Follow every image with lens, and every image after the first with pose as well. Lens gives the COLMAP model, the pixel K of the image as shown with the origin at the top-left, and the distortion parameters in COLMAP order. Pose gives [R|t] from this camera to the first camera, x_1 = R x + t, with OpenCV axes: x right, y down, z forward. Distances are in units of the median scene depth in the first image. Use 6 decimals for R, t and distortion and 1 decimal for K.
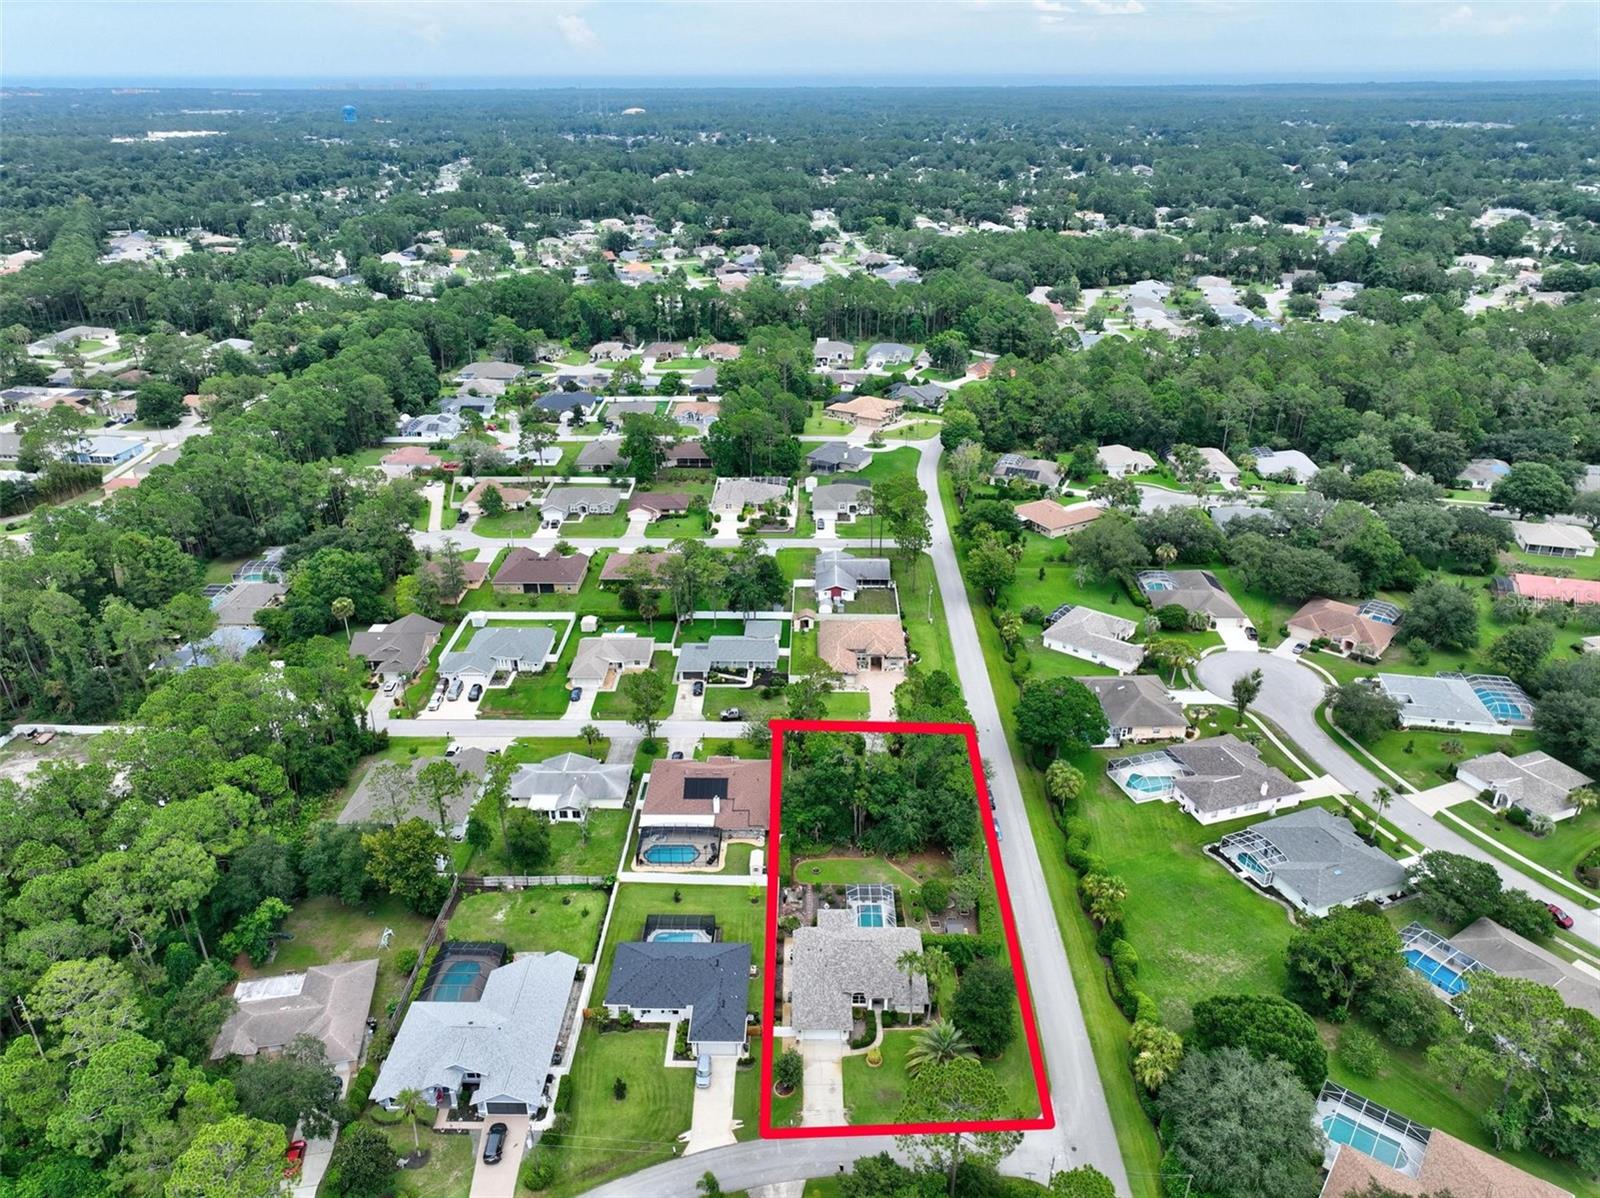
lens RADIAL K [[1123.5, 0, 800.4], [0, 1123.5, 604.4], [0, 0, 1]] dist [0.001105, 0.016169]
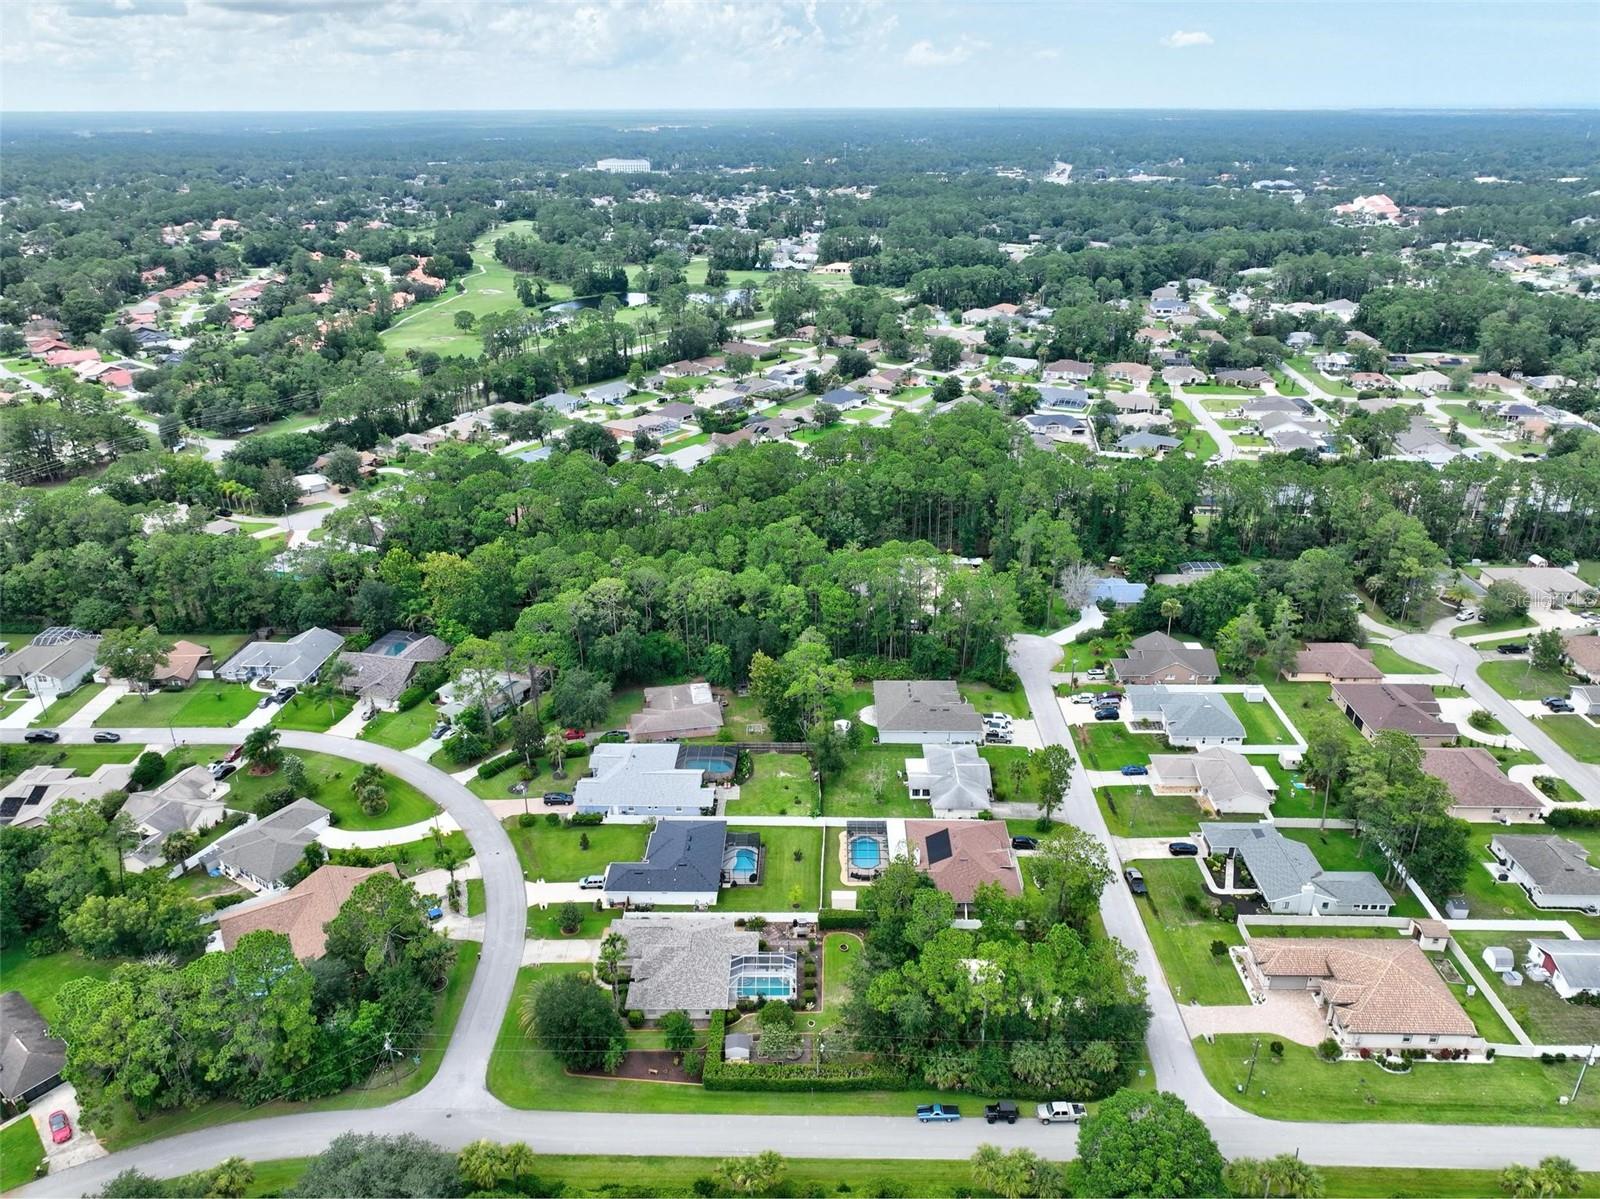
lens RADIAL K [[1123.5, 0, 800.4], [0, 1123.5, 604.9], [0, 0, 1]] dist [0.001105, 0.016169]
pose [[-0.001849, 0.412426, -0.910989, 0.538616], [-0.426560, 0.823629, 0.373741, -0.239797], [0.904457, 0.389283, 0.174401, 0.494641]]
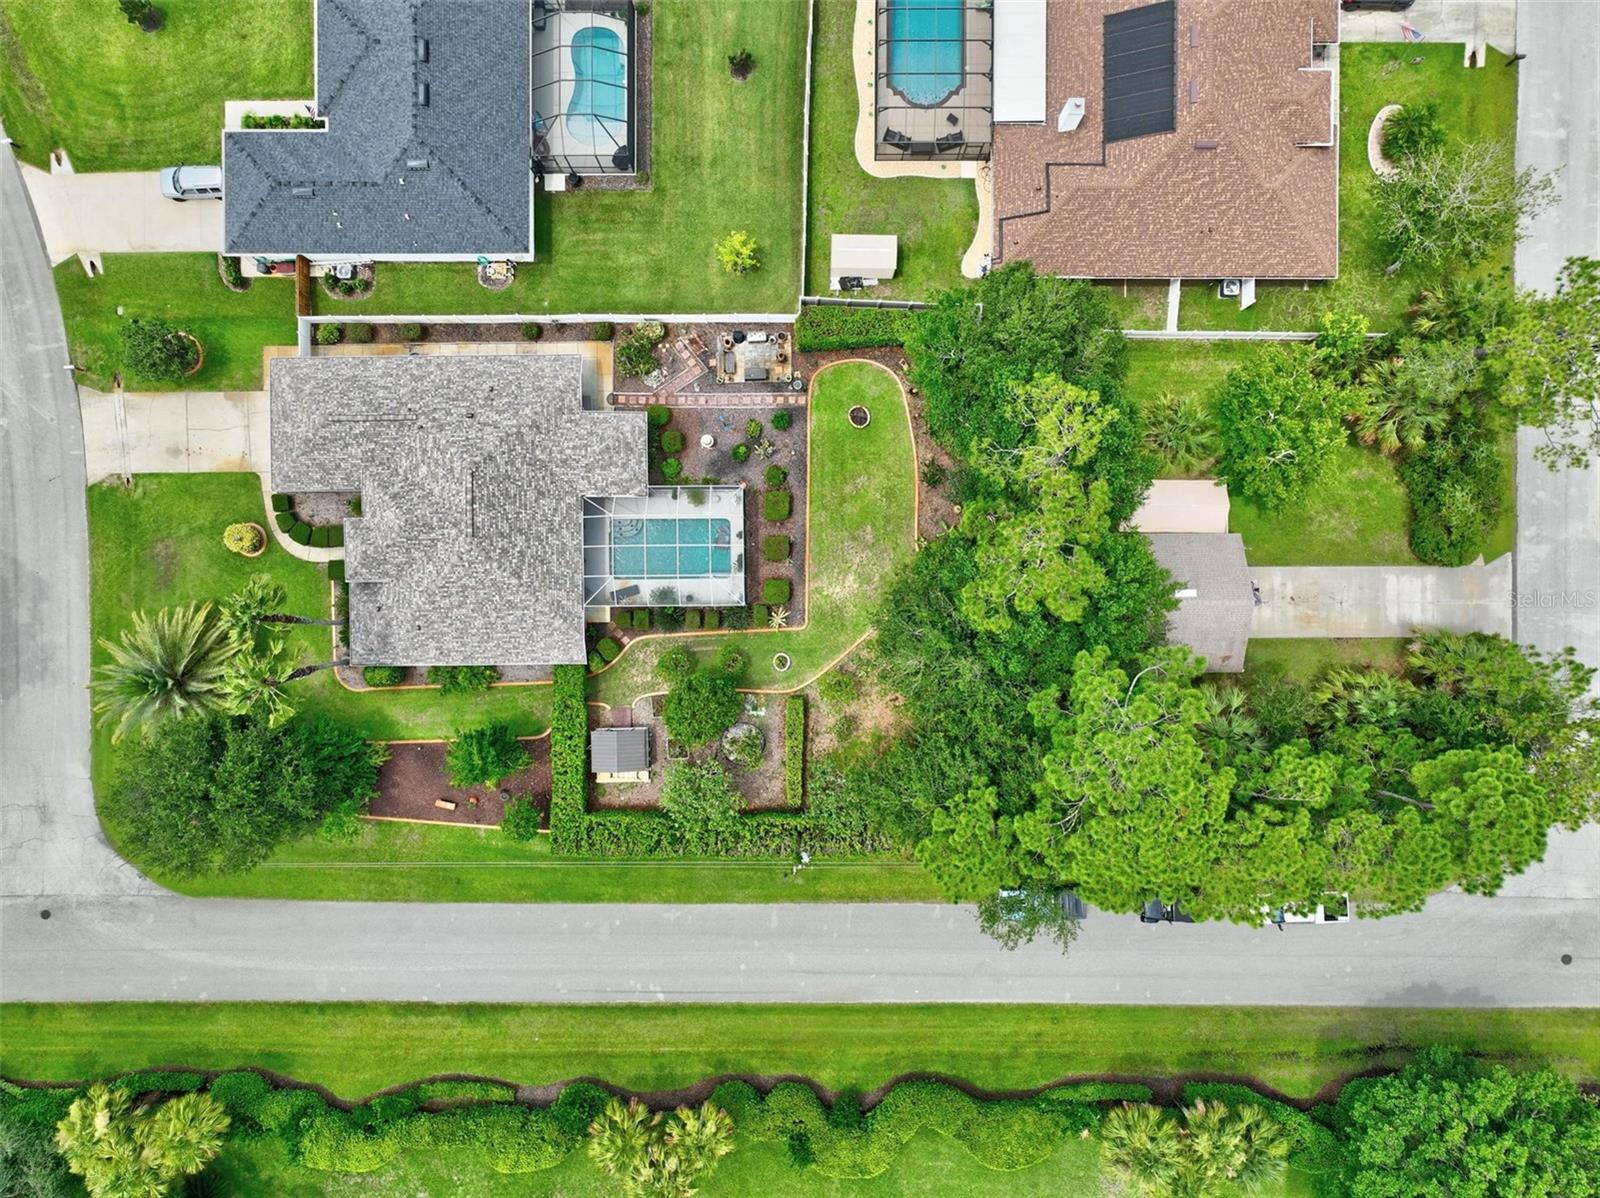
lens RADIAL K [[1119.3, 0, 800.1], [0, 1119.3, 602.6], [0, 0, 1]] dist [-0.002755, 0.023482]
pose [[0.014361, 0.999897, -0.000227, 0.055583], [-0.425301, 0.006313, 0.905030, -0.072541], [0.904938, -0.012901, 0.425348, 0.584901]]
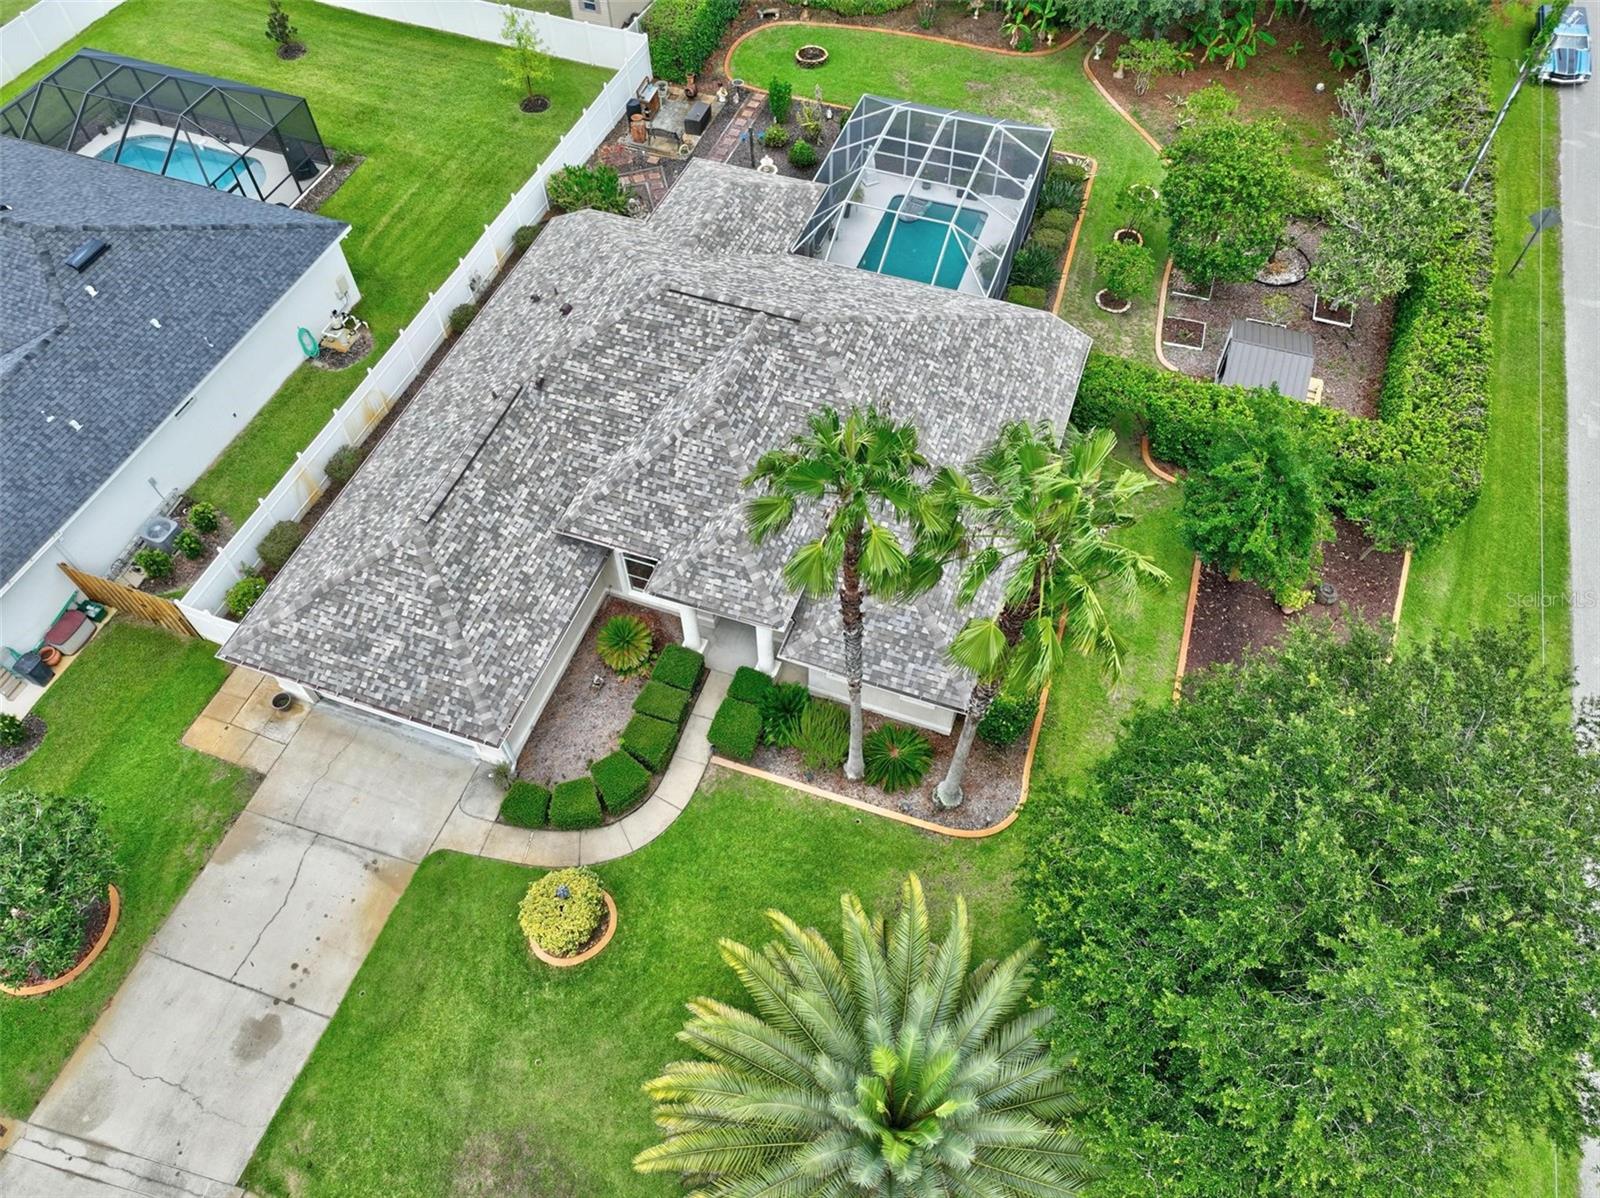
lens RADIAL K [[1123.5, 0, 800.4], [0, 1123.5, 604.4], [0, 0, 1]] dist [0.001105, 0.016169]
pose [[0.942970, 0.269724, -0.195082, 0.071209], [-0.137991, 0.850056, 0.508295, 0.151957], [0.302929, -0.452387, 0.838796, 0.510554]]
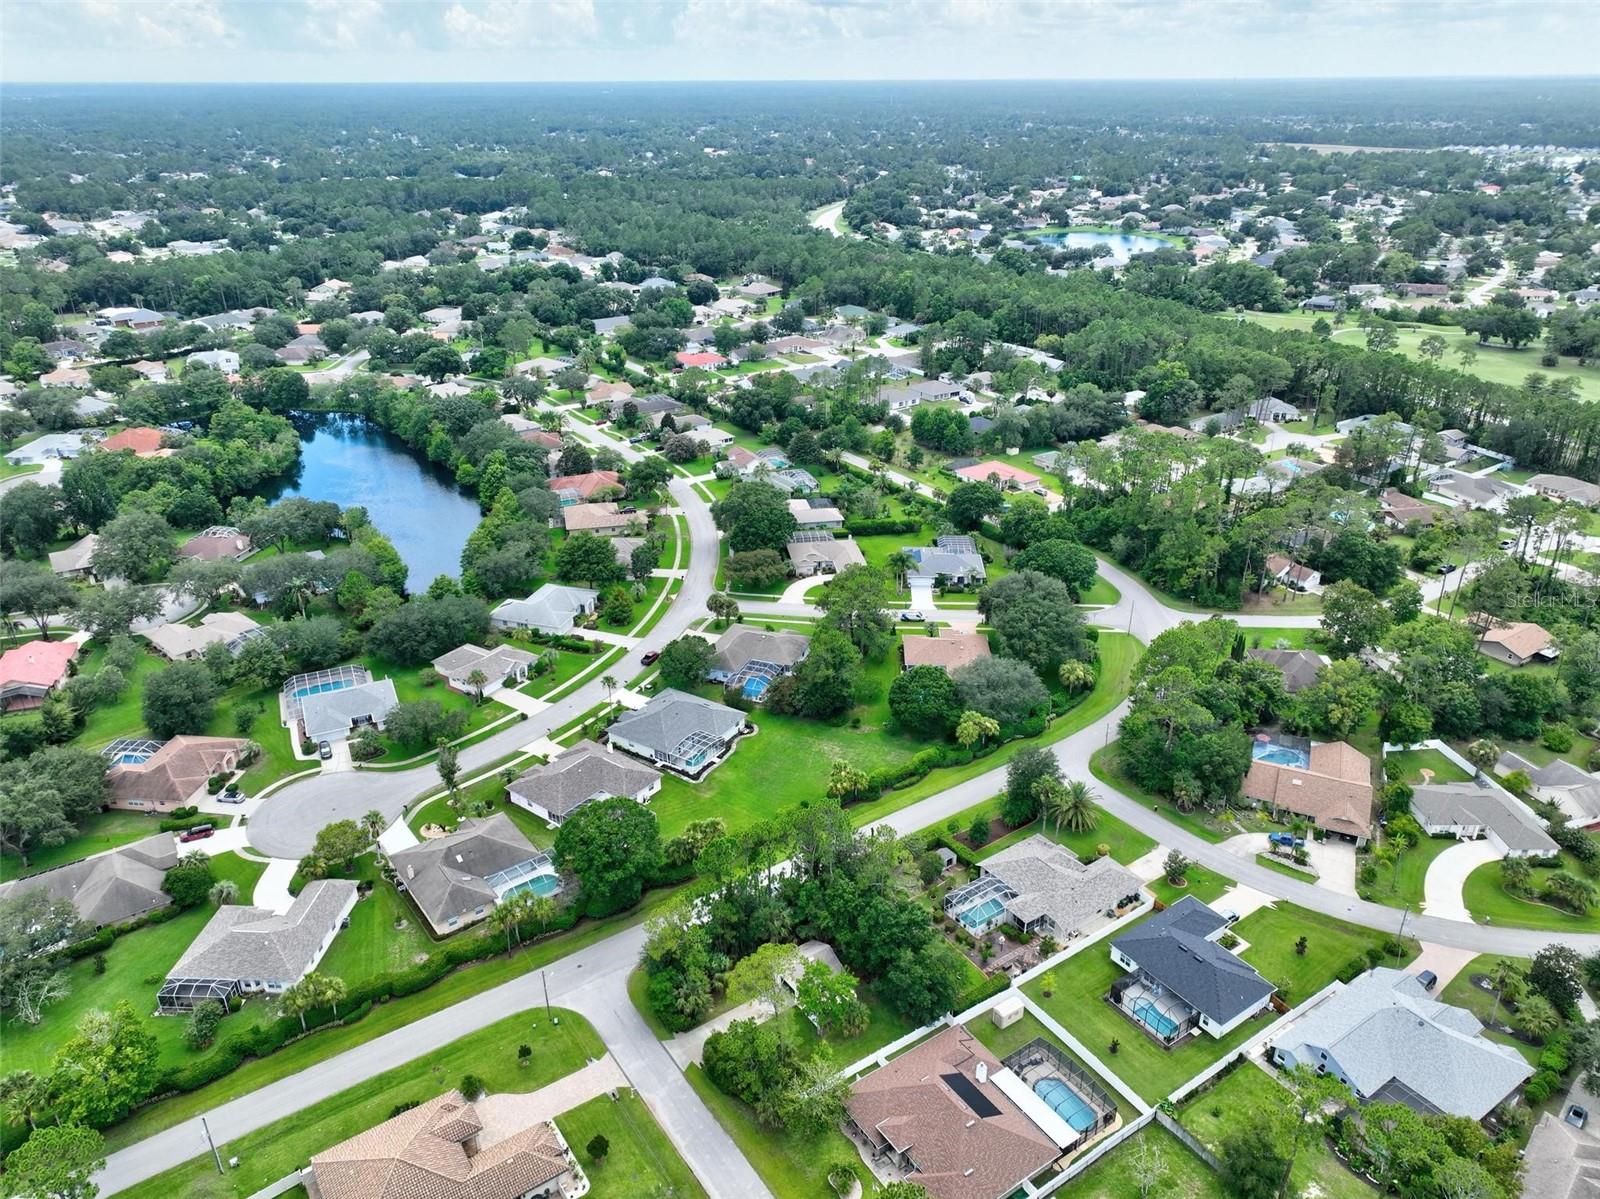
lens RADIAL K [[1123.5, 0, 800.4], [0, 1123.5, 604.9], [0, 0, 1]] dist [0.001105, 0.016169]
pose [[-0.578678, -0.343320, 0.739773, -0.335227], [0.357558, 0.708452, 0.608480, -0.397963], [-0.732997, 0.616626, -0.287208, 0.835441]]
